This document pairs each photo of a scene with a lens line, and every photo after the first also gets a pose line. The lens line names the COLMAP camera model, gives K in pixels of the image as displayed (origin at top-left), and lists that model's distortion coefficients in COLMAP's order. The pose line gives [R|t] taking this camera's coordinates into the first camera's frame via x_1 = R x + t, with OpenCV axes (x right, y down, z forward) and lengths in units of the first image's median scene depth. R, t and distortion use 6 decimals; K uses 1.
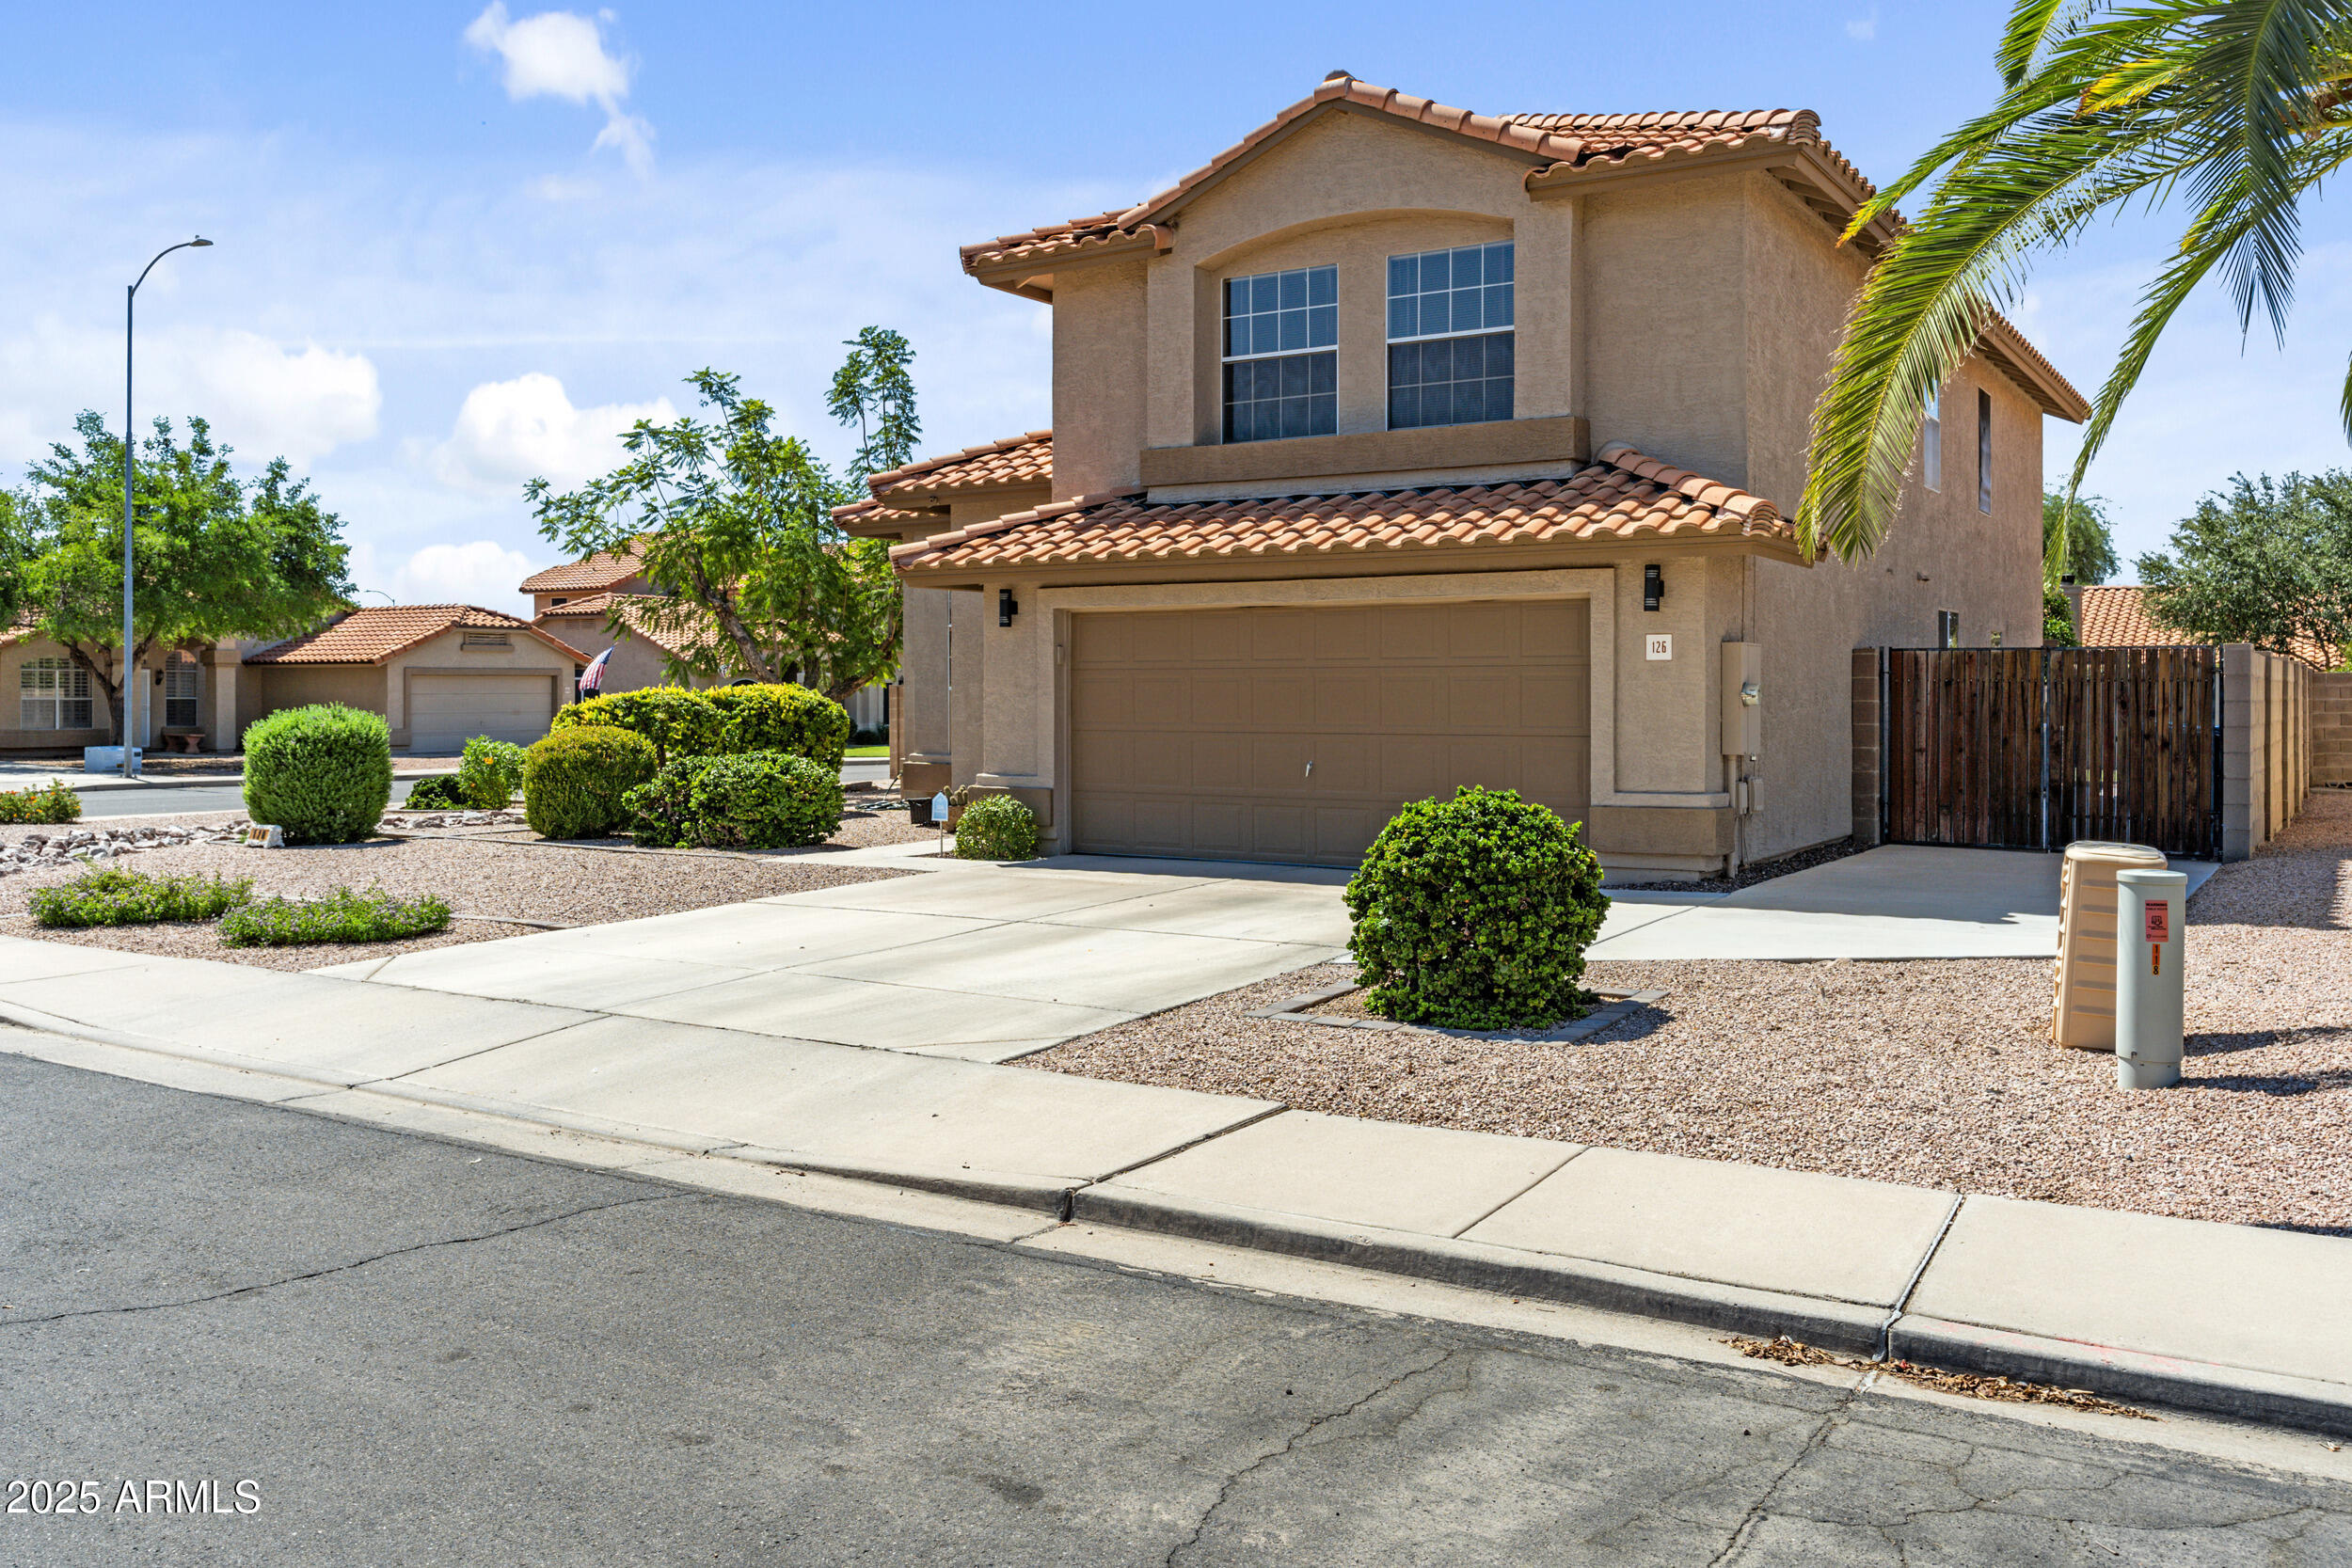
lens RADIAL K [[1899.4, 0, 1137.6], [0, 1899.4, 700.7], [0, 0, 1]] dist [0.003257, 0.003615]
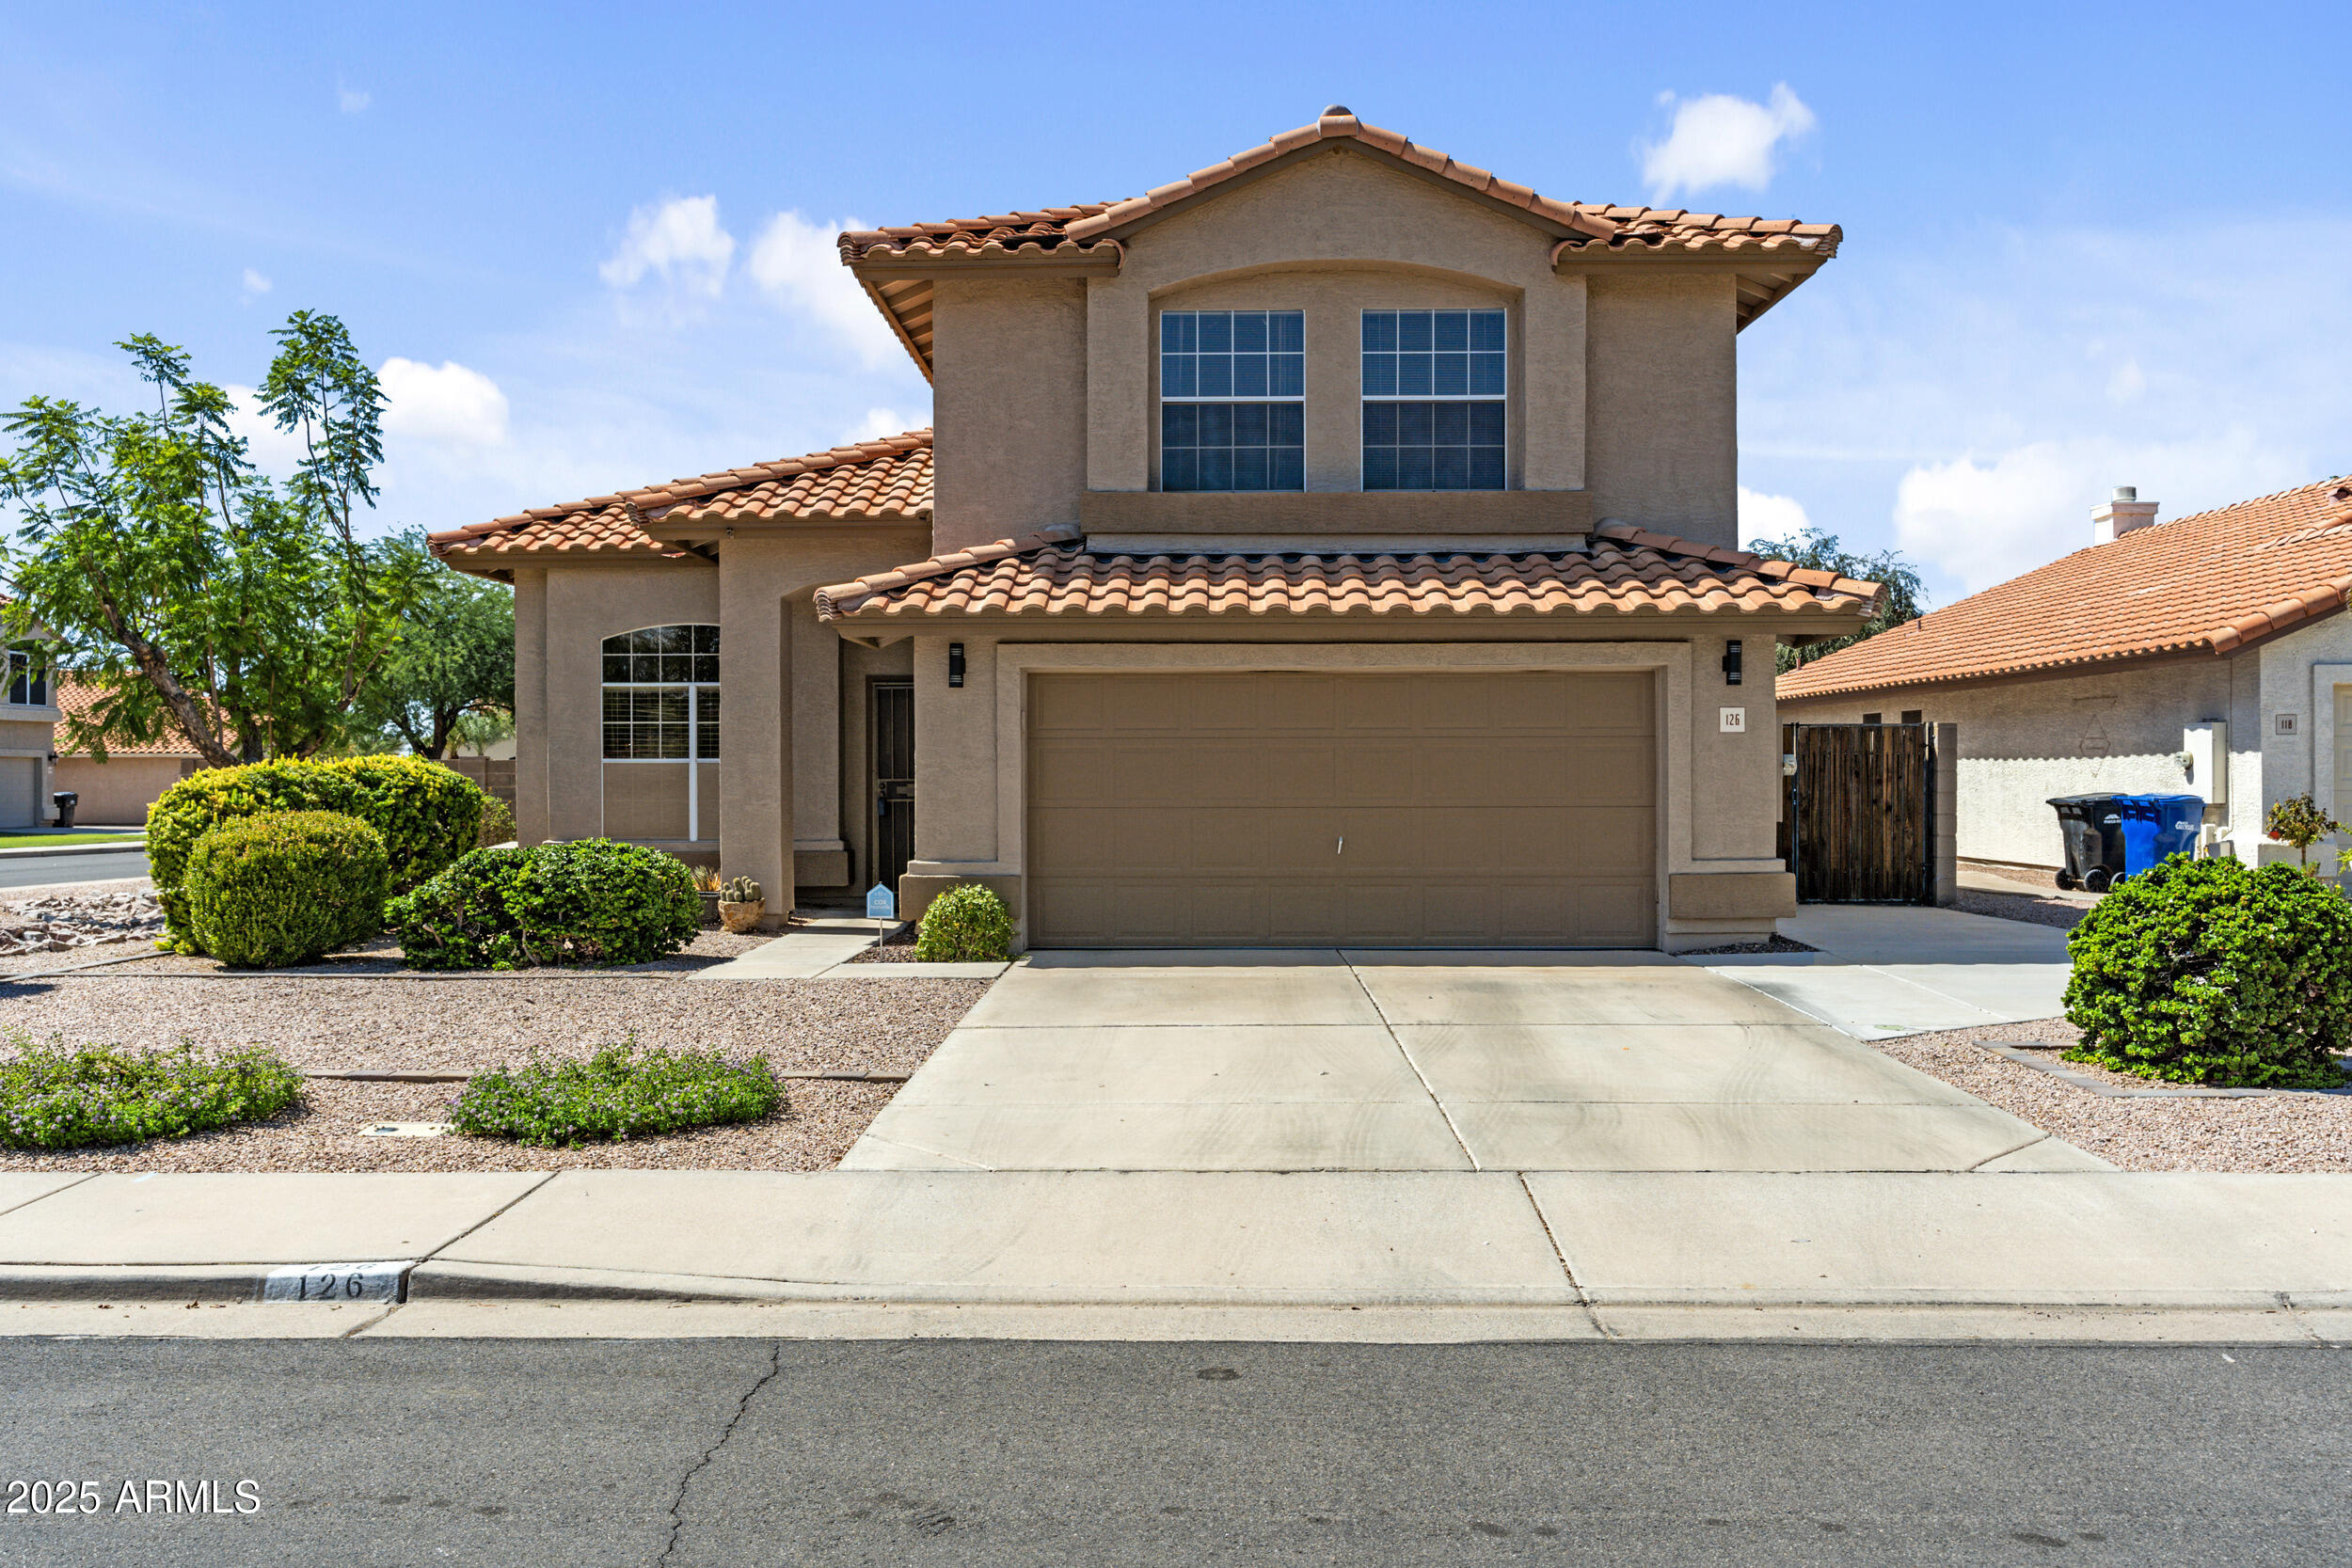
lens RADIAL K [[1899.4, 0, 1173.5], [0, 1899.4, 782.6], [0, 0, 1]] dist [0.003257, 0.003615]
pose [[0.850152, -0.004931, 0.526515, -0.453305], [0.004099, 0.999988, 0.002747, 0.001926], [-0.526522, -0.000178, 0.850161, 0.233988]]
